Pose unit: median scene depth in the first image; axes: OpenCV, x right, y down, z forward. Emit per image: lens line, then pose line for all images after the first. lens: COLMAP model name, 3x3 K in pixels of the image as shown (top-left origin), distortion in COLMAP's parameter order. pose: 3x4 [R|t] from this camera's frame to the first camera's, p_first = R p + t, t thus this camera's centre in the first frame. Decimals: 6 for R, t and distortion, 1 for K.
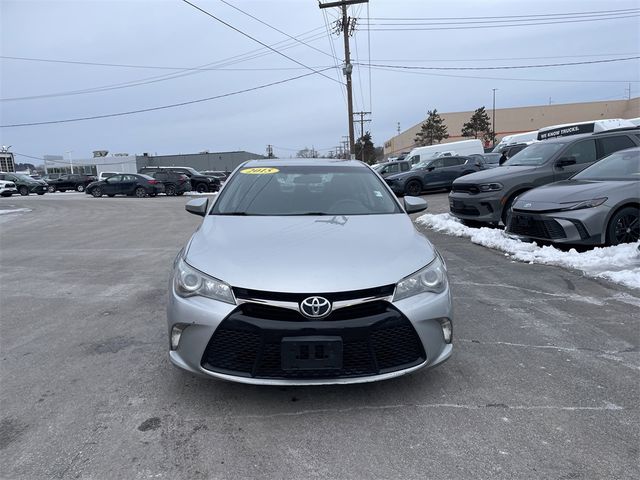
lens RADIAL K [[480.2, 0, 323.9], [0, 480.2, 250.7], [0, 0, 1]] dist [0.063074, -0.077526]
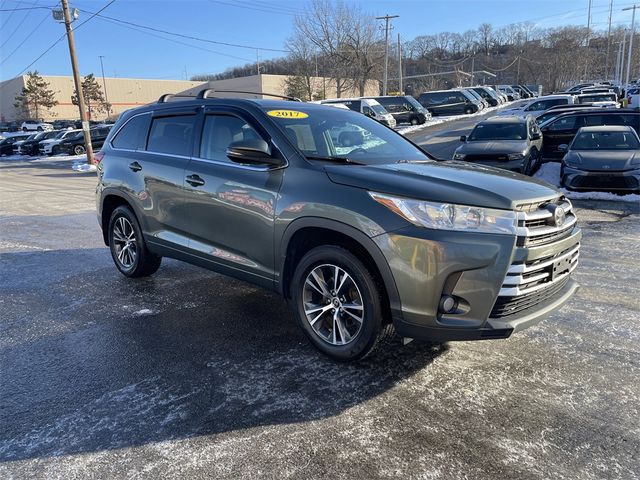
lens RADIAL K [[480.2, 0, 317.4], [0, 480.2, 239.0], [0, 0, 1]] dist [0.063074, -0.077526]
pose [[0.676547, -0.136477, 0.723642, -0.278226], [0.114176, 0.990233, 0.080009, -0.020956], [-0.727494, 0.028493, 0.685522, 0.140277]]
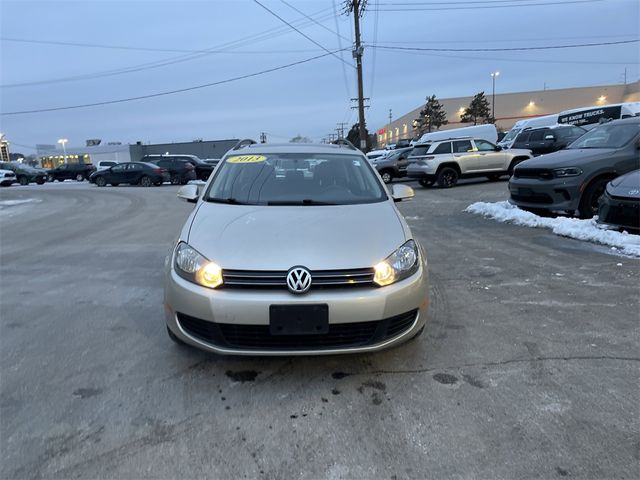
lens RADIAL K [[480.2, 0, 312.2], [0, 480.2, 249.4], [0, 0, 1]] dist [0.063074, -0.077526]
pose [[0.999975, -0.005203, -0.004878, -0.039257], [0.005307, 0.999754, 0.021519, -0.002957], [0.004764, -0.021544, 0.999757, 0.028757]]
